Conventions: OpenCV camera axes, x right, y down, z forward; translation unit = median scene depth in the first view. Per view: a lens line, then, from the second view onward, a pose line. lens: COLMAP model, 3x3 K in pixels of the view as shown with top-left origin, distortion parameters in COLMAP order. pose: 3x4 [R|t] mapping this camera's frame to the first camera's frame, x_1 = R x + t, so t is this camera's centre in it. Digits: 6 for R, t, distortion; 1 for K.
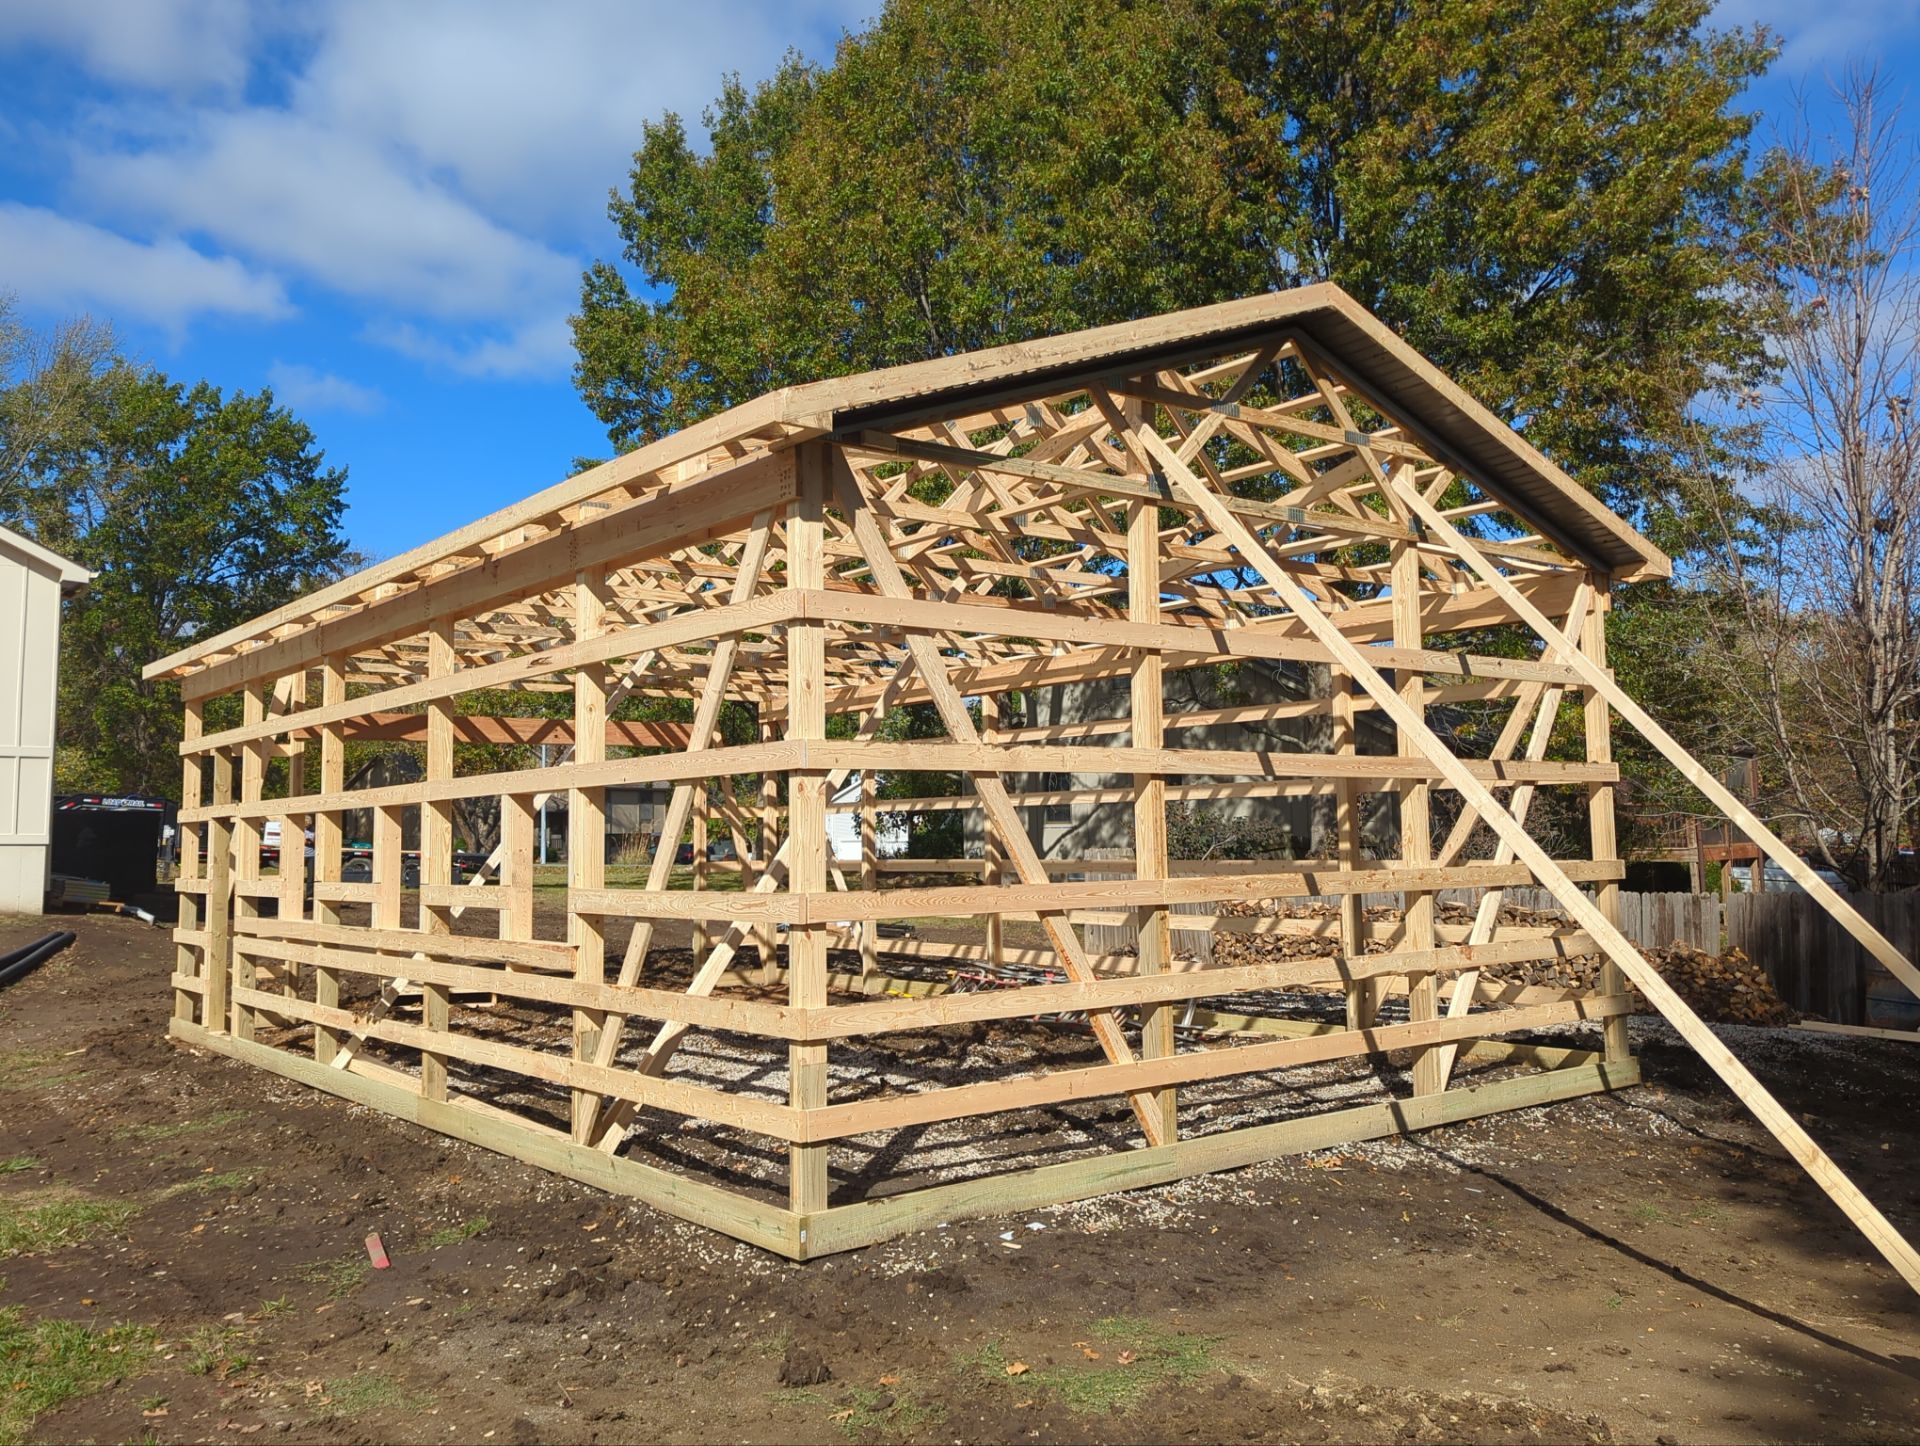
lens RADIAL K [[1583.6, 0, 960.0], [0, 1583.6, 723.0], [0, 0, 1]] dist [0.004290, -0.000733]
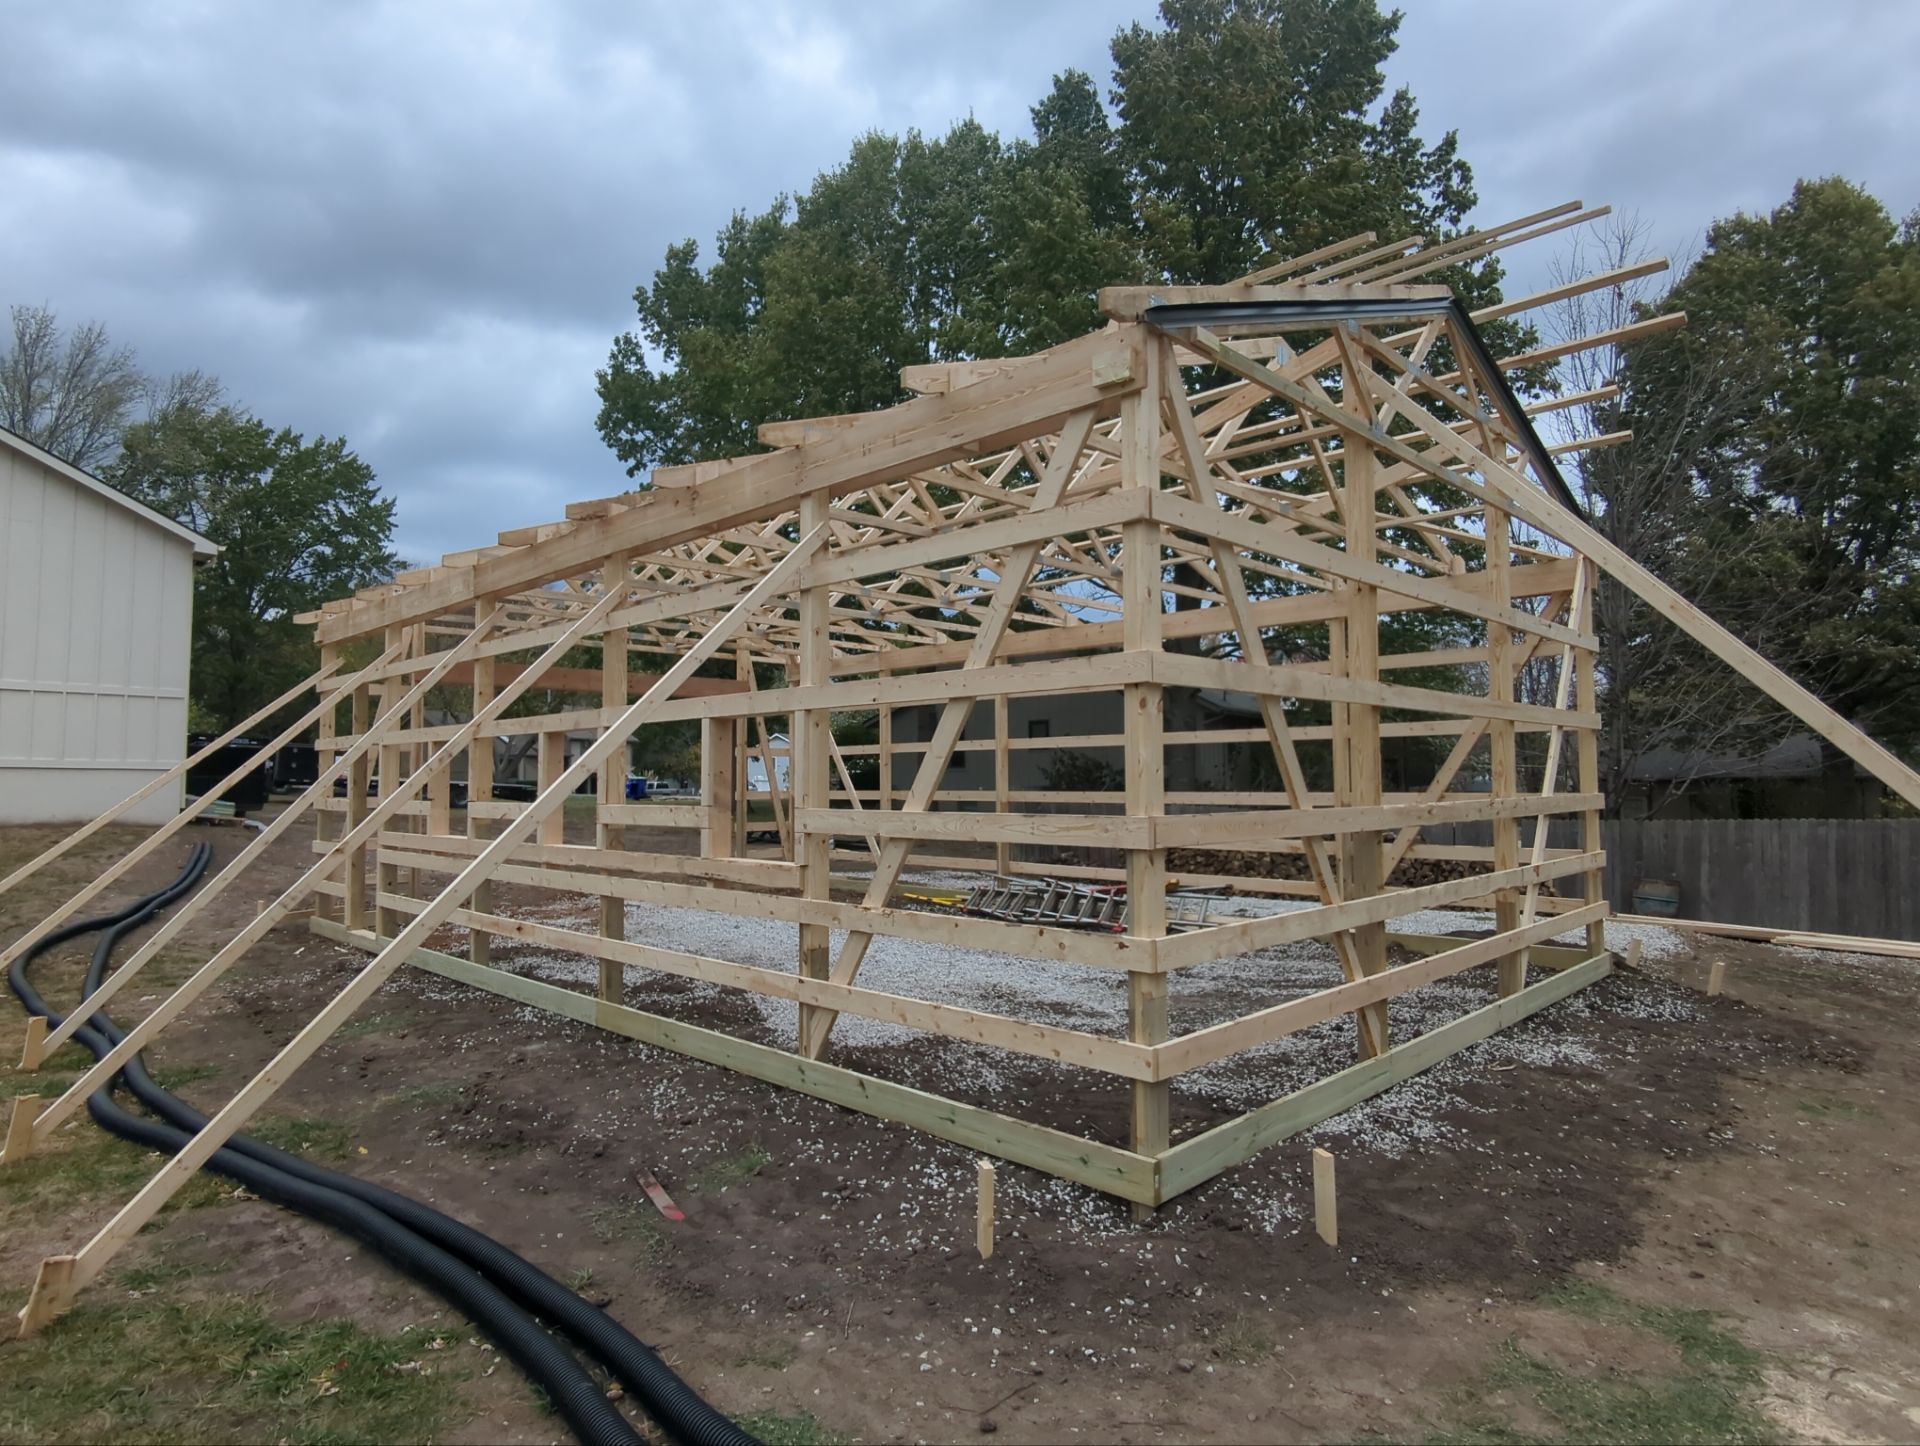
lens RADIAL K [[1046.8, 0, 966.6], [0, 1046.8, 697.3], [0, 0, 1]] dist [0.004755, 0.001248]
pose [[0.989751, 0.021694, 0.141146, -0.088833], [-0.021426, 0.999765, -0.003416, 0.011566], [-0.141187, 0.000357, 0.989983, 0.115513]]
